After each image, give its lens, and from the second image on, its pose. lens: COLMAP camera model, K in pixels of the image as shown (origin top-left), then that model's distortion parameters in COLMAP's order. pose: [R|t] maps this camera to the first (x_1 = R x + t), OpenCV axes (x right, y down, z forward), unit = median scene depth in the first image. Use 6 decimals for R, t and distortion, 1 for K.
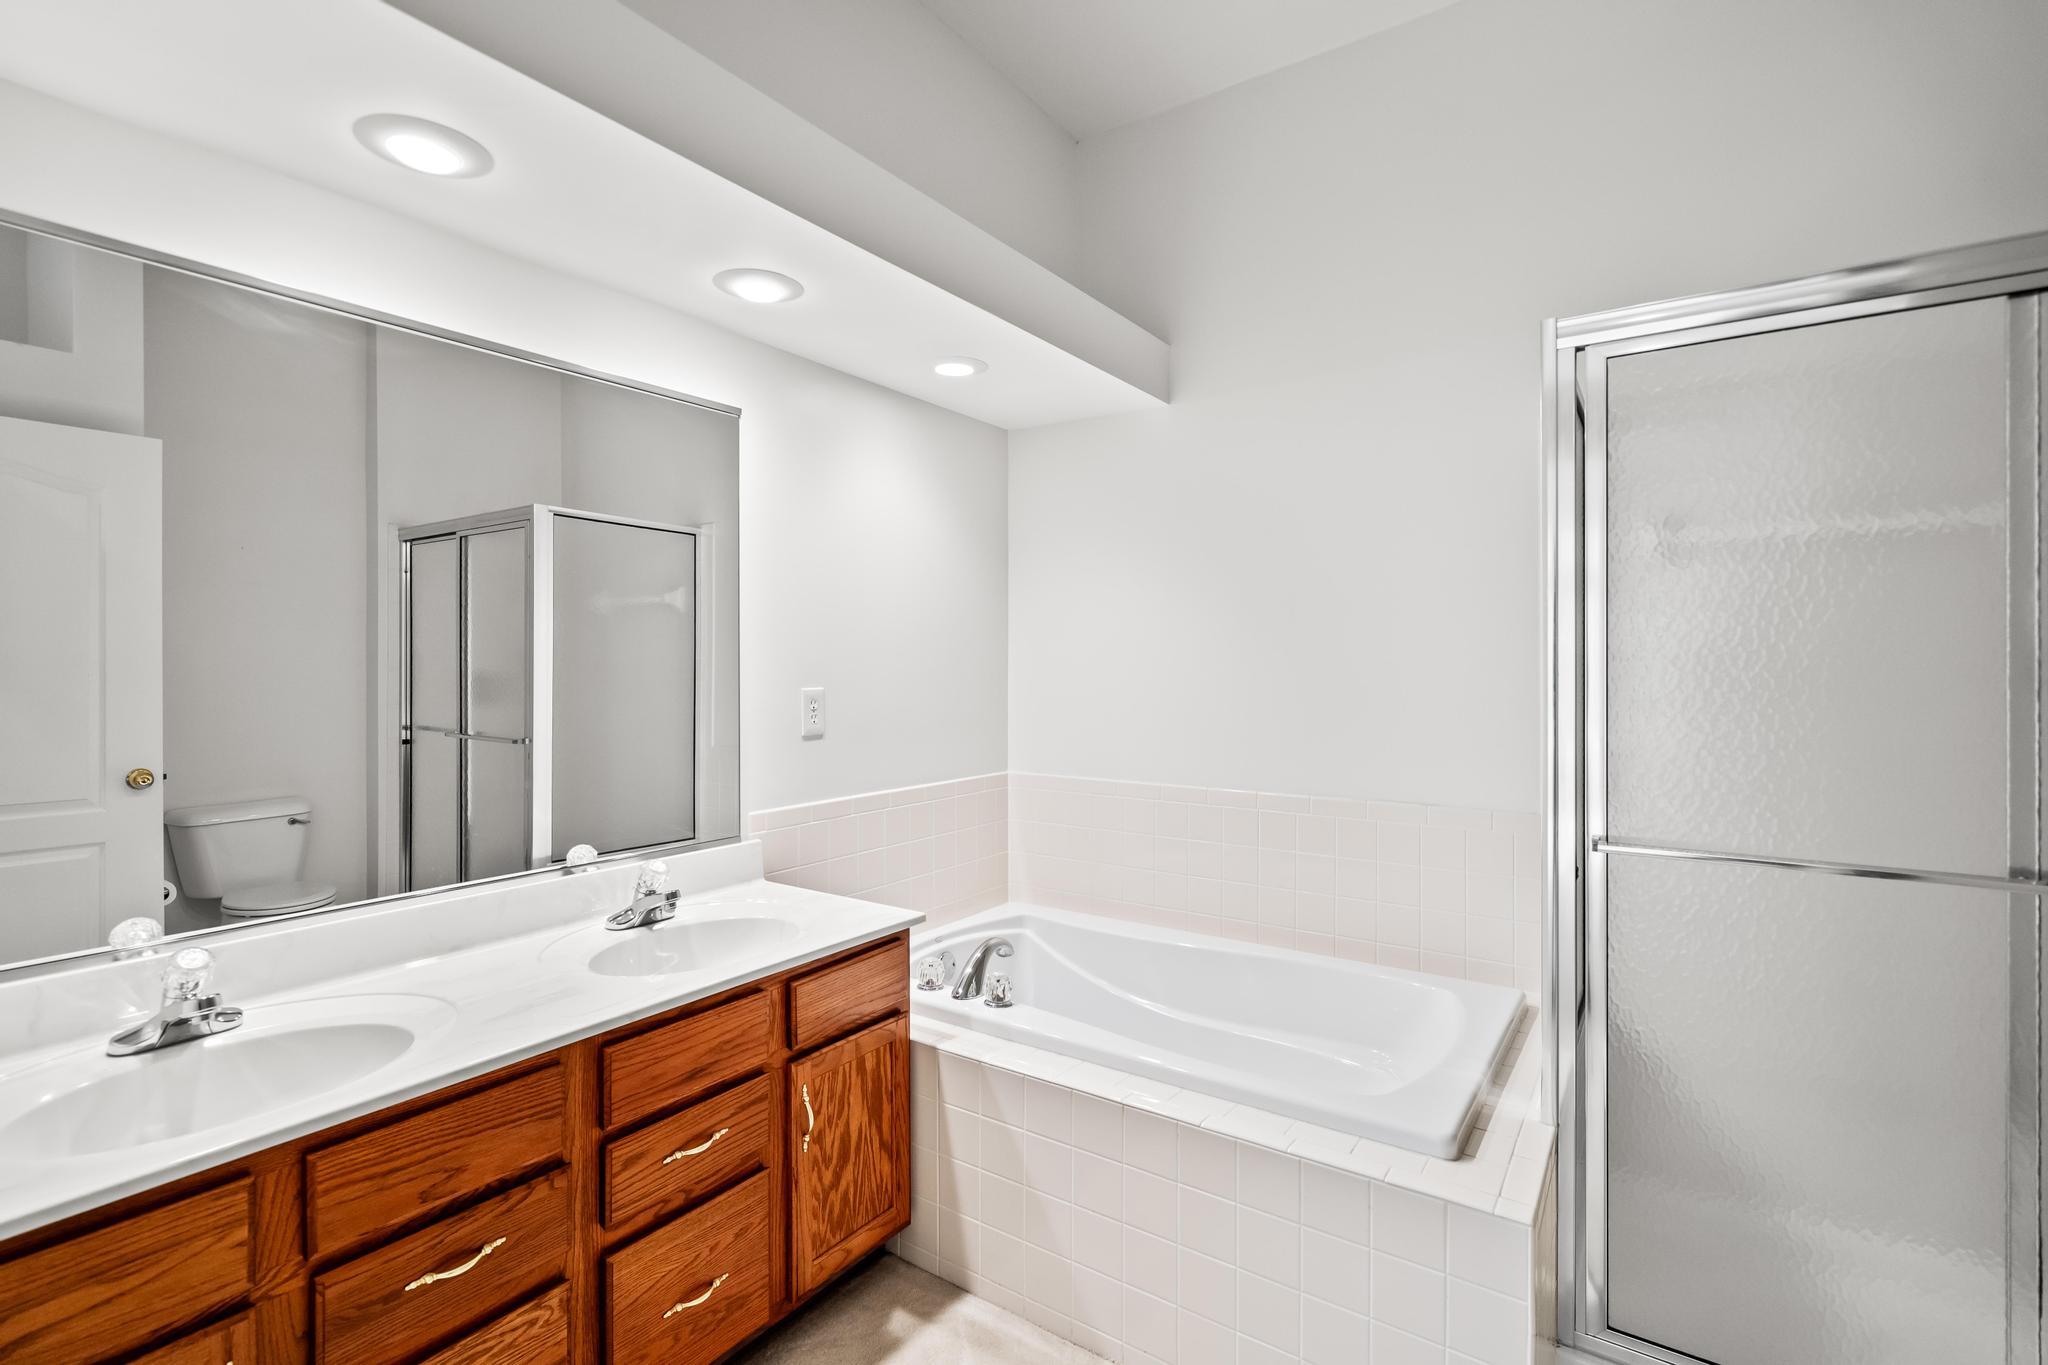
lens RADIAL K [[959.1, 0, 1006.8], [0, 959.1, 657.0], [0, 0, 1]] dist [0.000018, 0.000623]
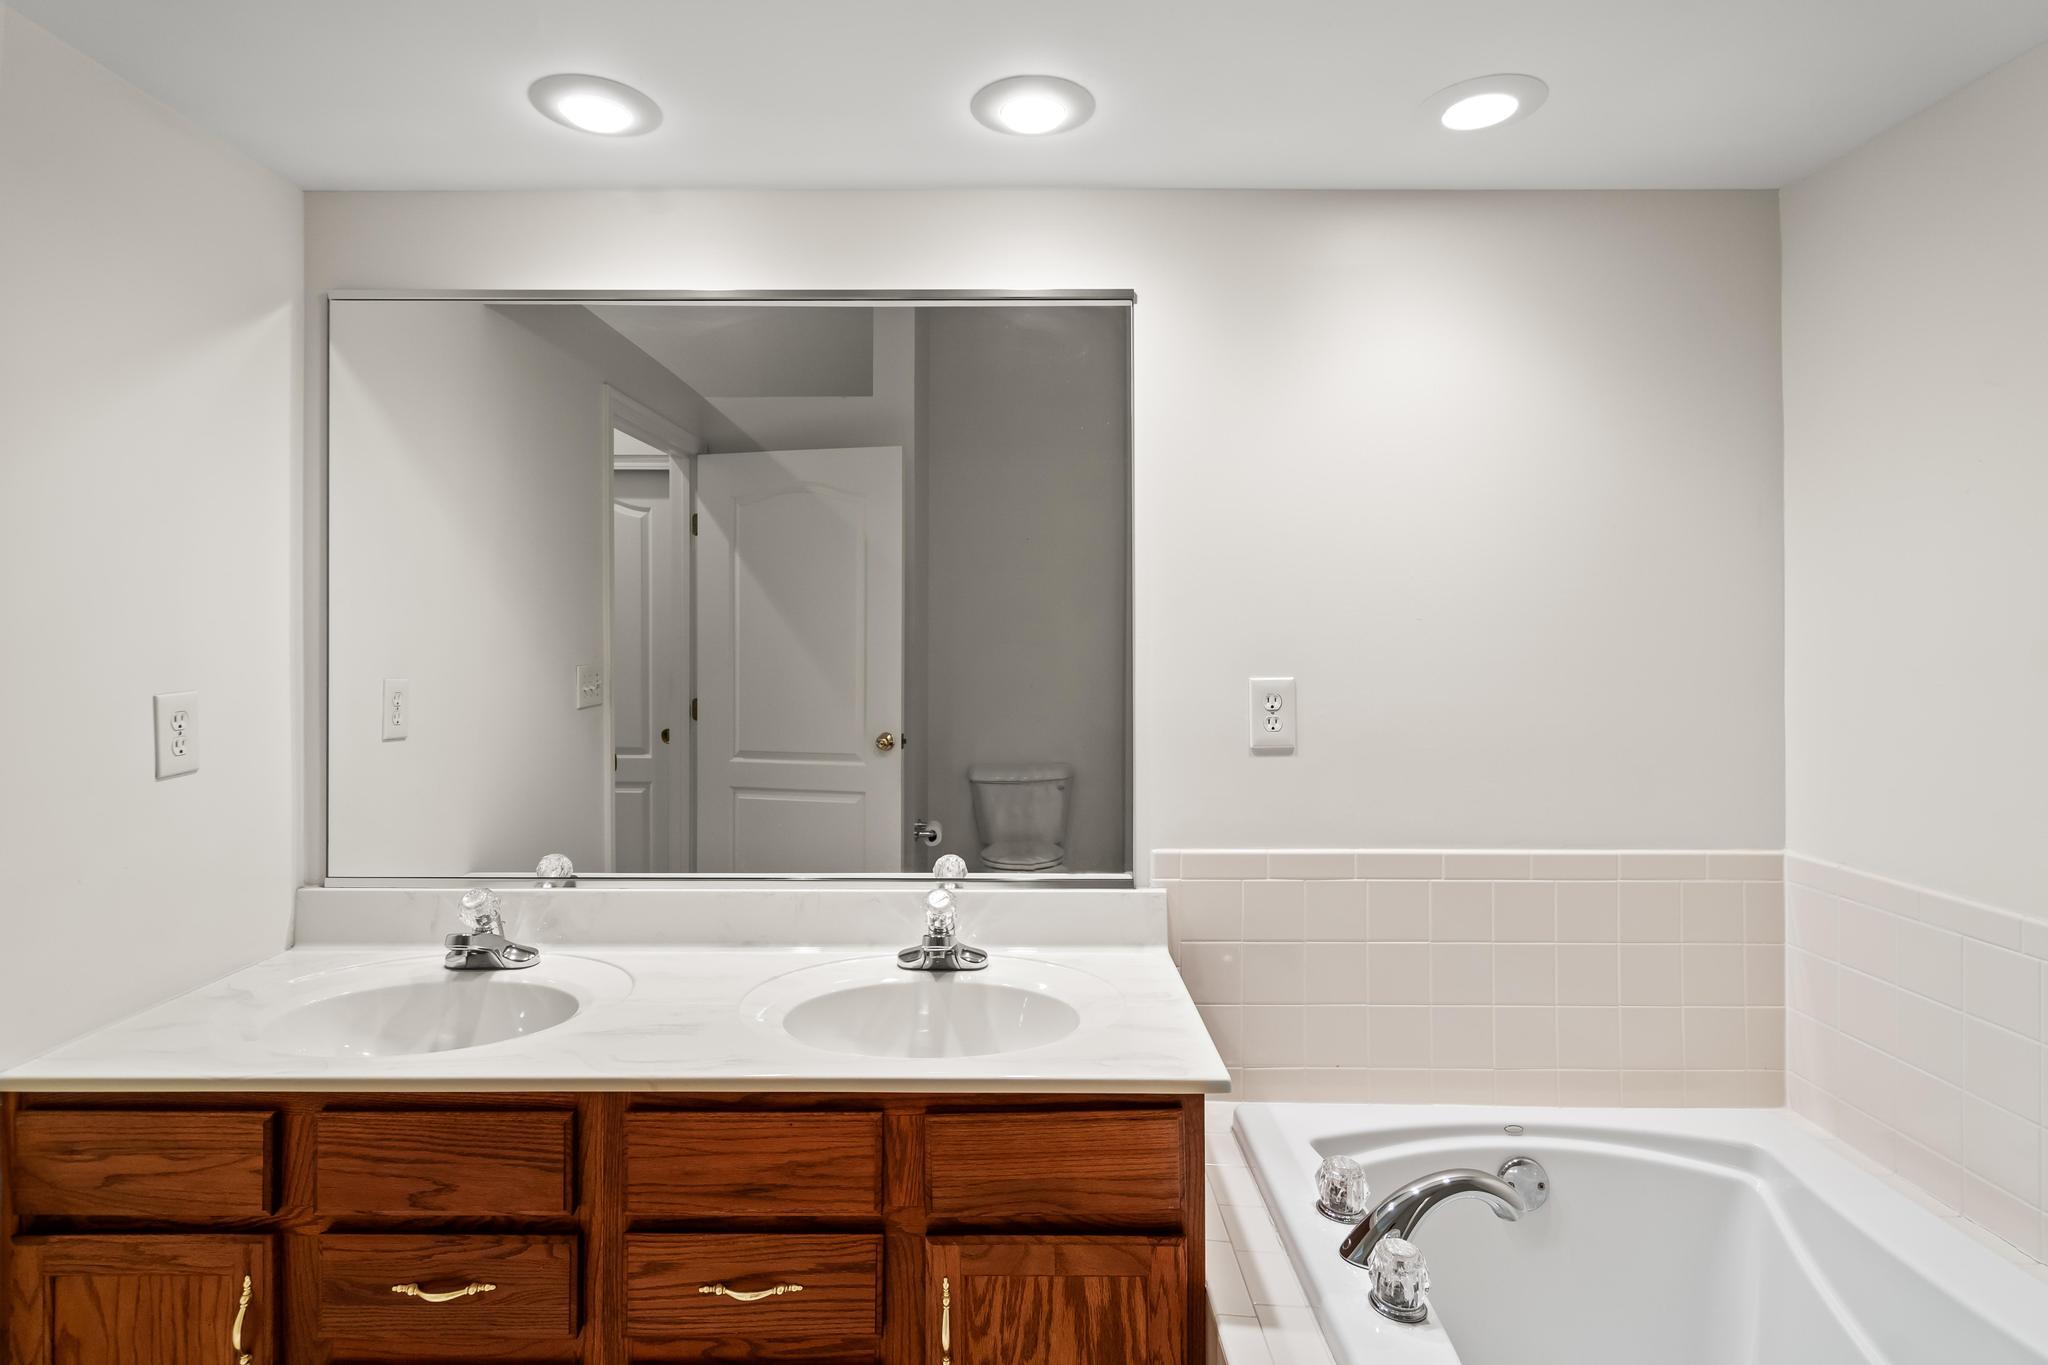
lens RADIAL K [[1010.9, 0, 1020.4], [0, 1010.9, 642.2], [0, 0, 1]] dist [0.001450, 0.000166]
pose [[0.566291, -0.009504, -0.824150, 0.432189], [0.007187, 0.999952, -0.006592, 0.017561], [0.824174, -0.002190, 0.566333, 0.716995]]
